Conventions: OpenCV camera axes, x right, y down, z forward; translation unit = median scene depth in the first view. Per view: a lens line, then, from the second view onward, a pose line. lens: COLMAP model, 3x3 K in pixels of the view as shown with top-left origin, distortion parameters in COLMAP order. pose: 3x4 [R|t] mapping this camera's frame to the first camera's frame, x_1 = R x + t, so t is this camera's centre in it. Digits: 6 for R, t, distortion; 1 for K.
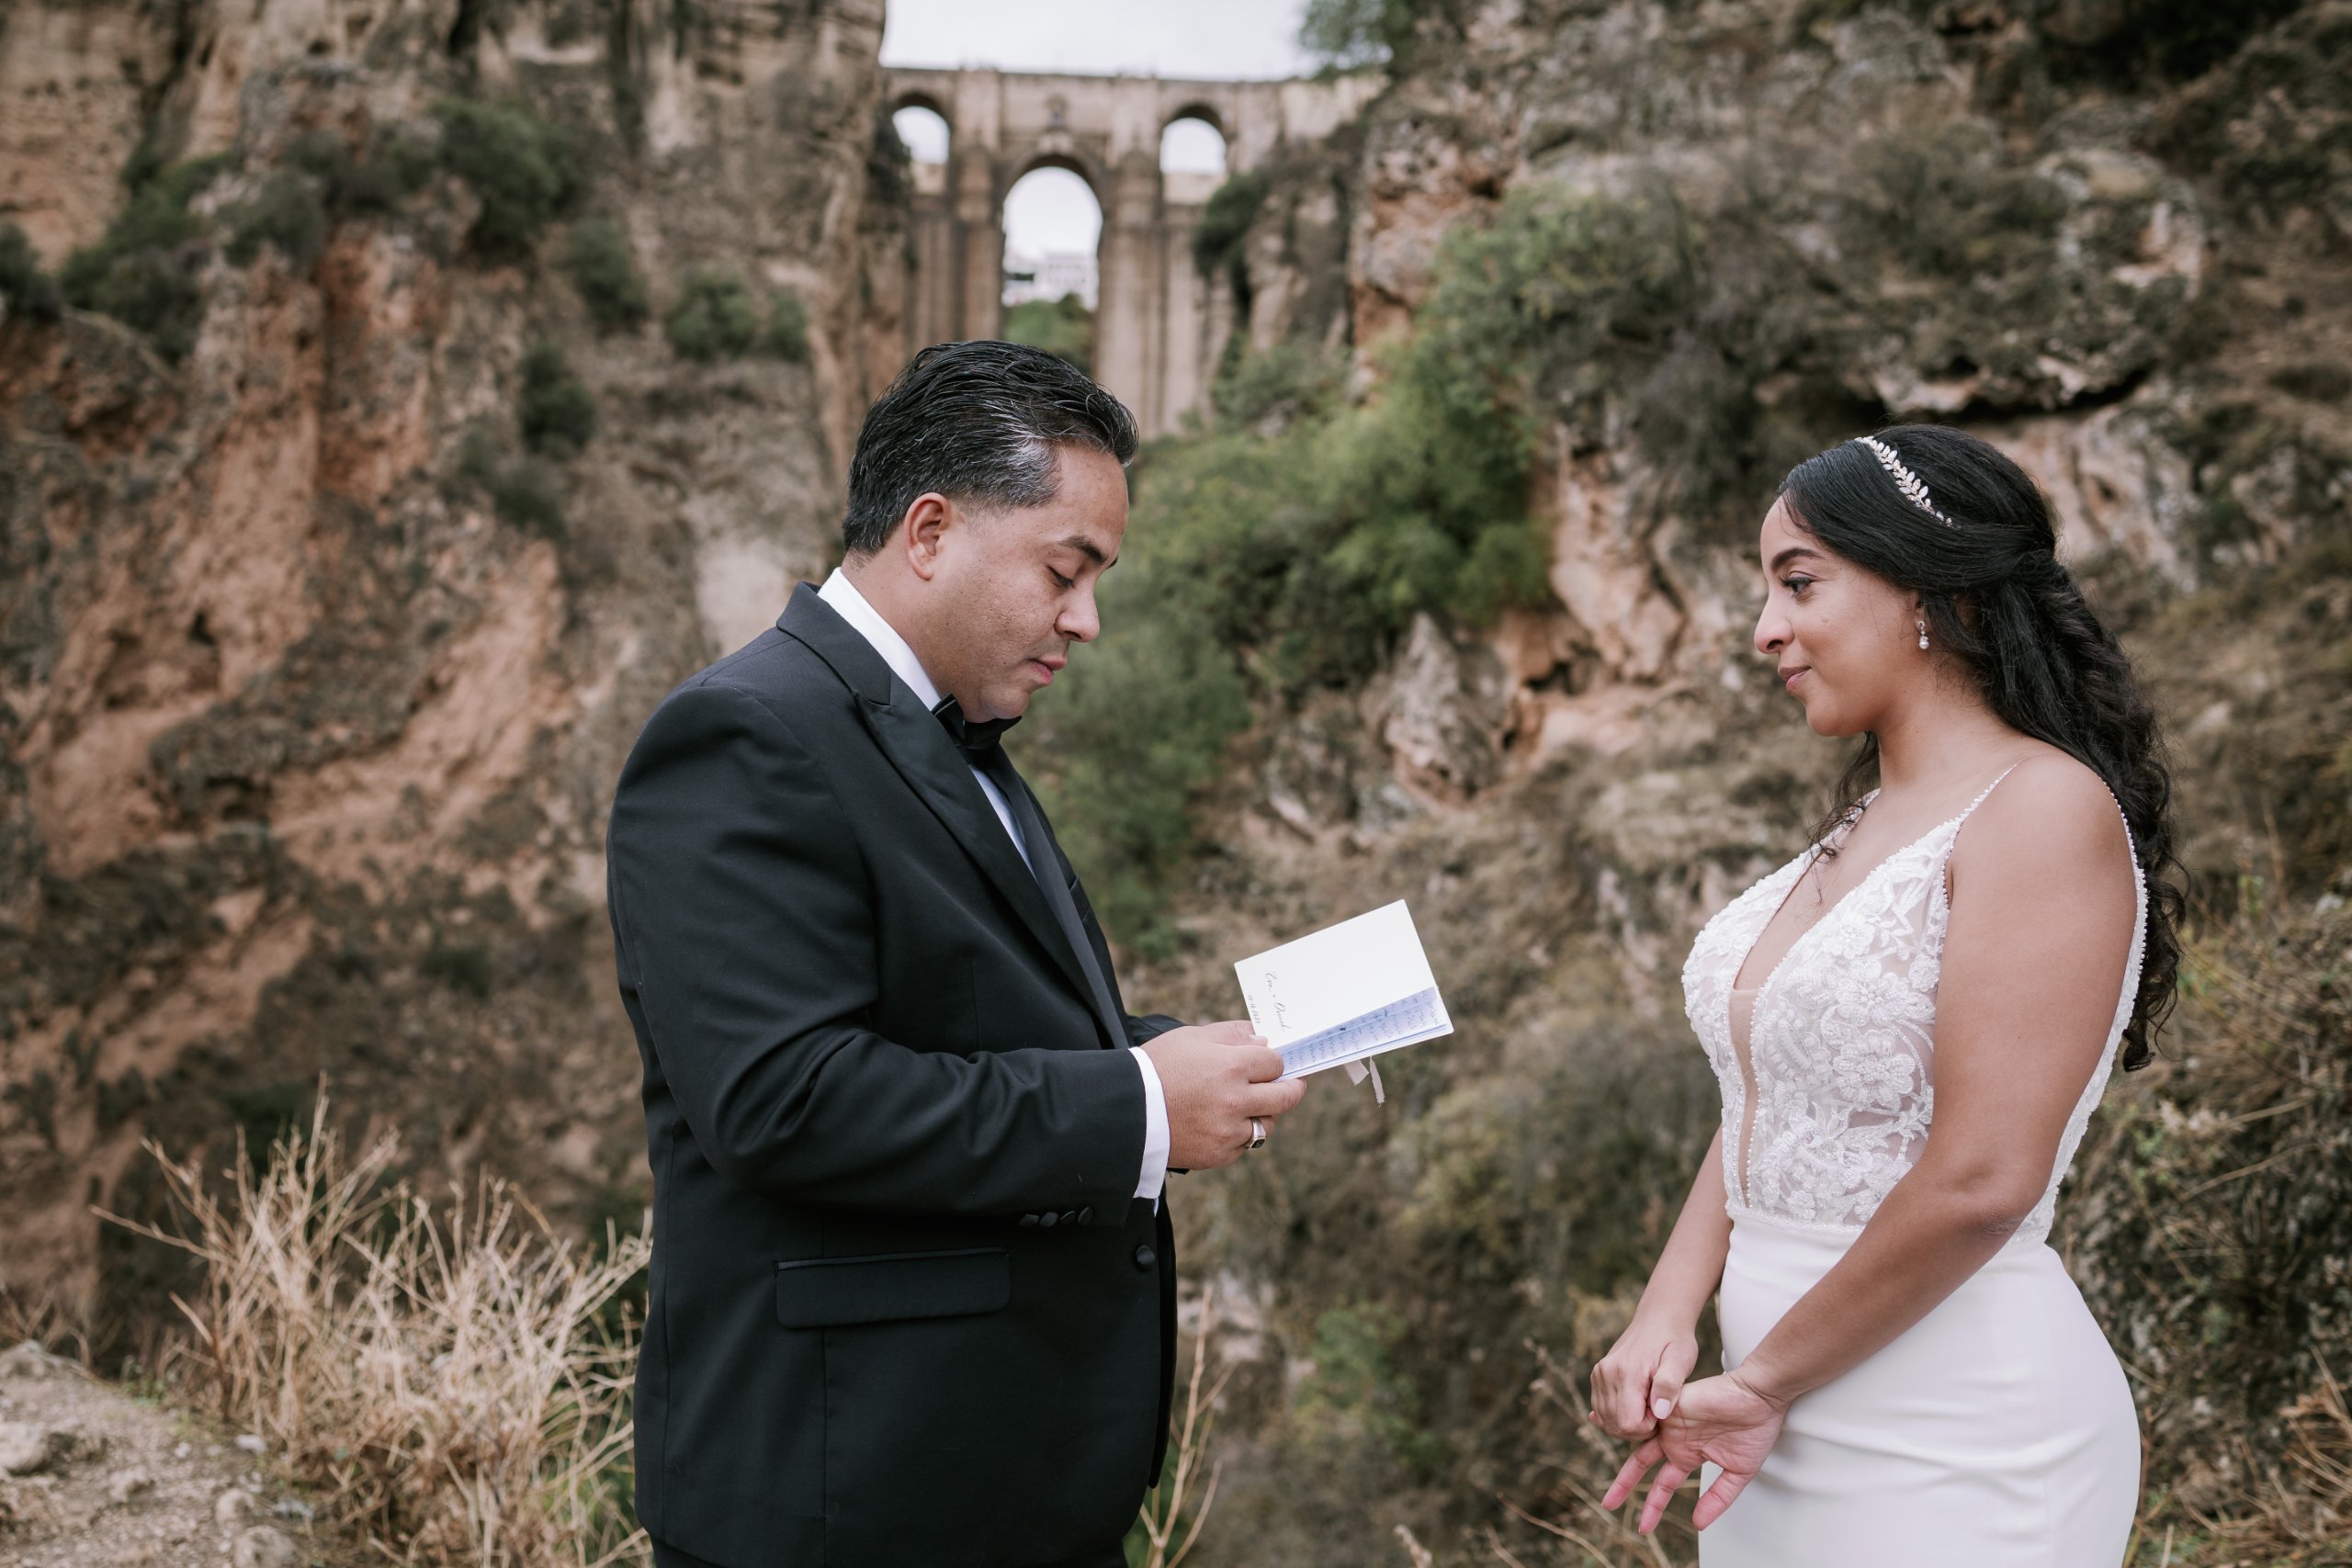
lens RADIAL K [[2681.2, 0, 1086.1], [0, 2681.2, 790.3], [0, 0, 1]] dist [-0.068431, 0.083018]
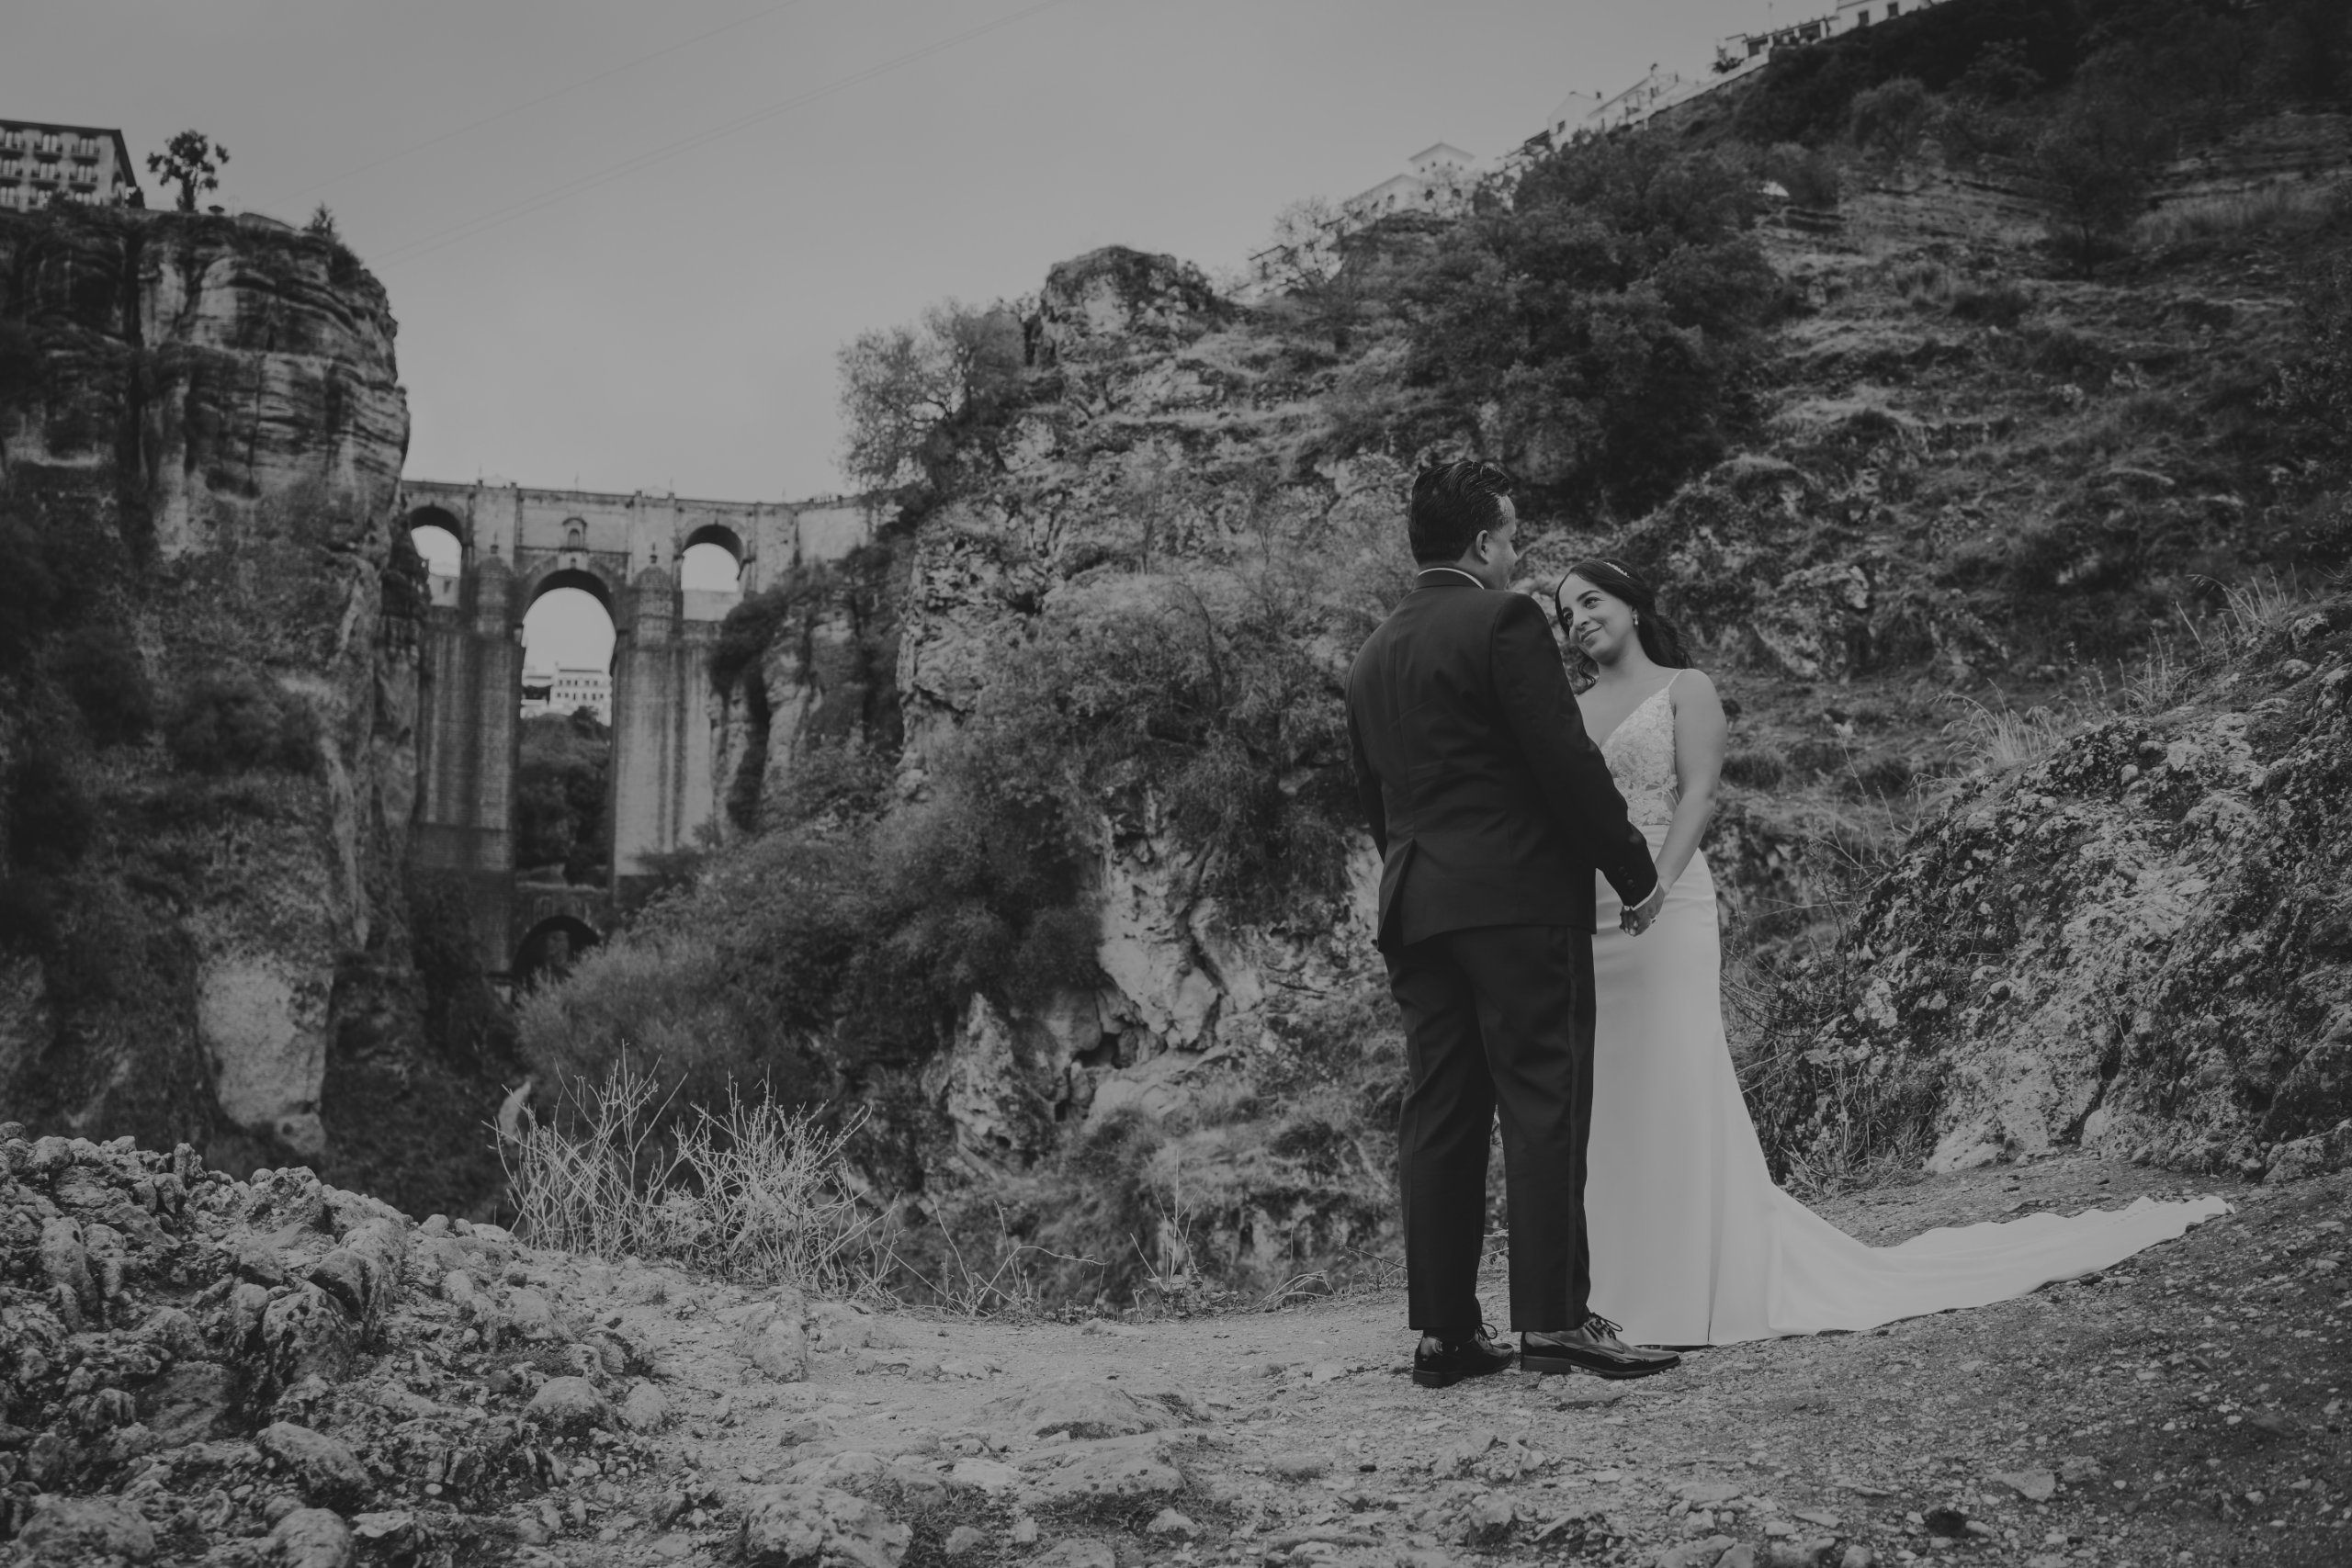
lens RADIAL K [[2655.5, 0, 1210.4], [0, 2655.5, 760.1], [0, 0, 1]] dist [-0.060691, 0.045109]
pose [[0.974126, 0.006906, 0.225900, -0.005574], [0.030523, 0.986355, -0.161776, 0.003898], [-0.223934, 0.164486, 0.960624, -0.011532]]
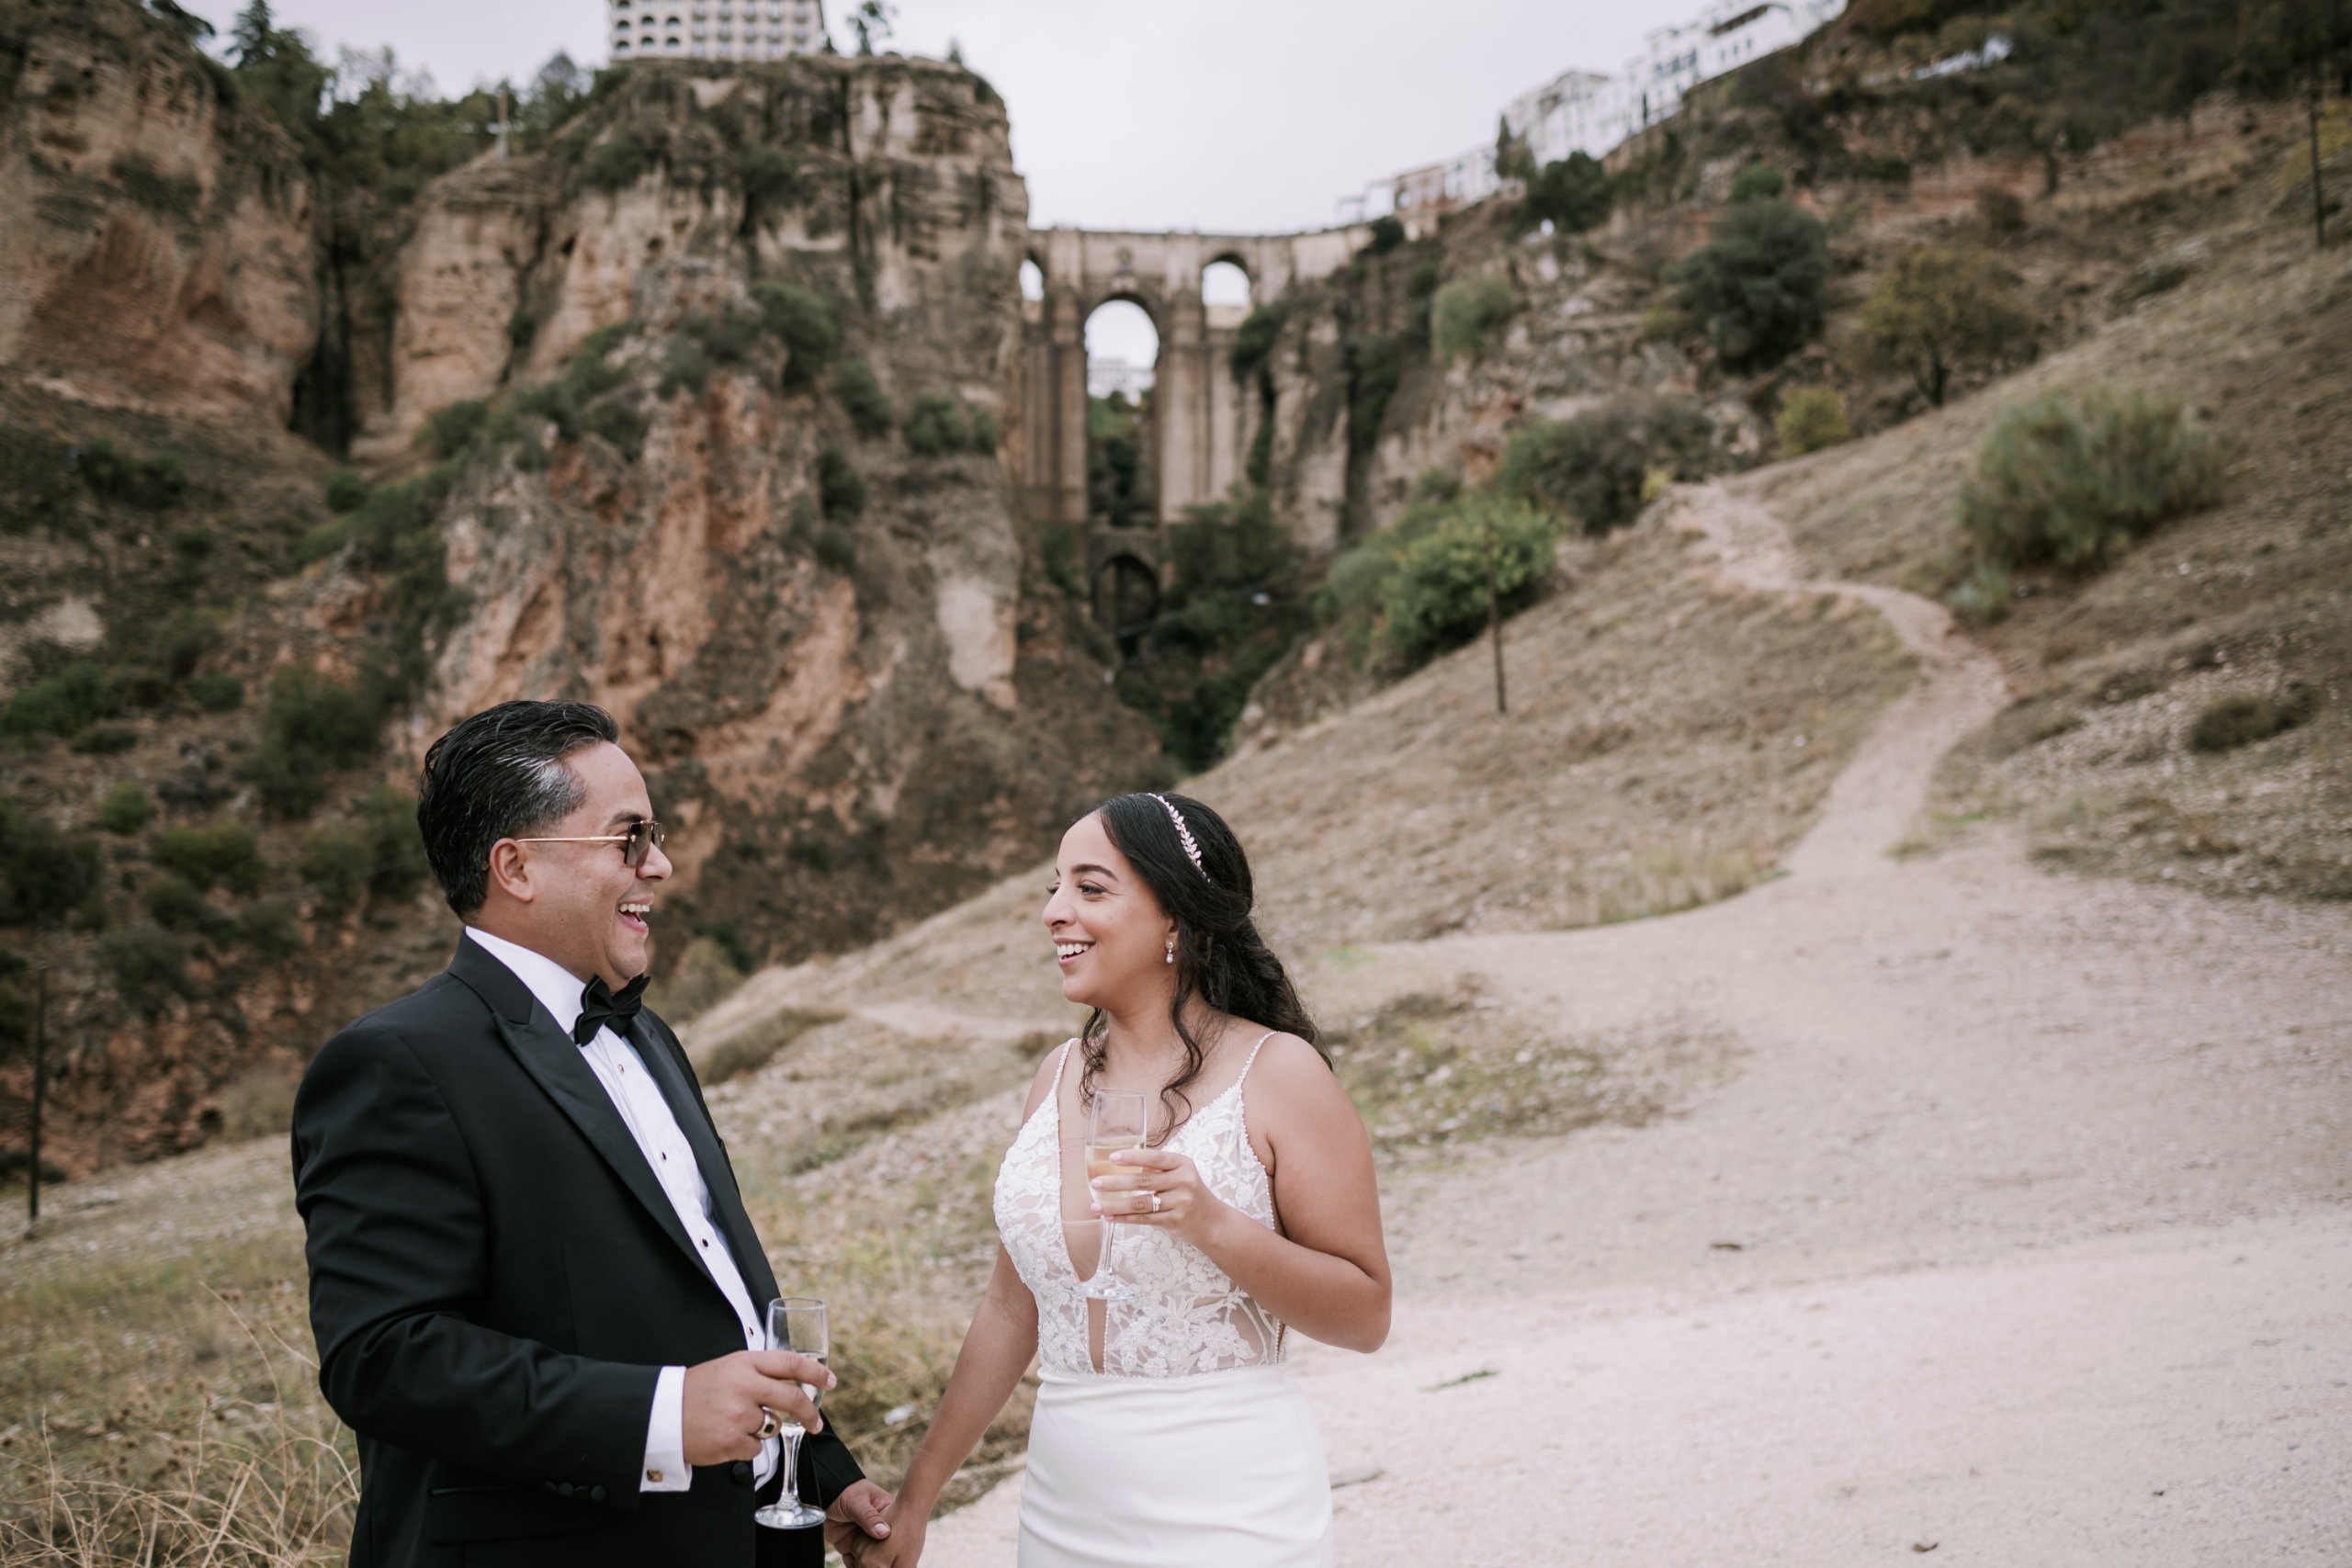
lens RADIAL K [[2288.8, 0, 1199.1], [0, 2288.8, 745.1], [0, 0, 1]] dist [-0.069633, 0.017730]
pose [[0.998855, -0.018411, 0.044158, -0.072718], [0.019541, 0.999489, -0.025309, 0.042345], [-0.043669, 0.026143, 0.998704, -0.330875]]
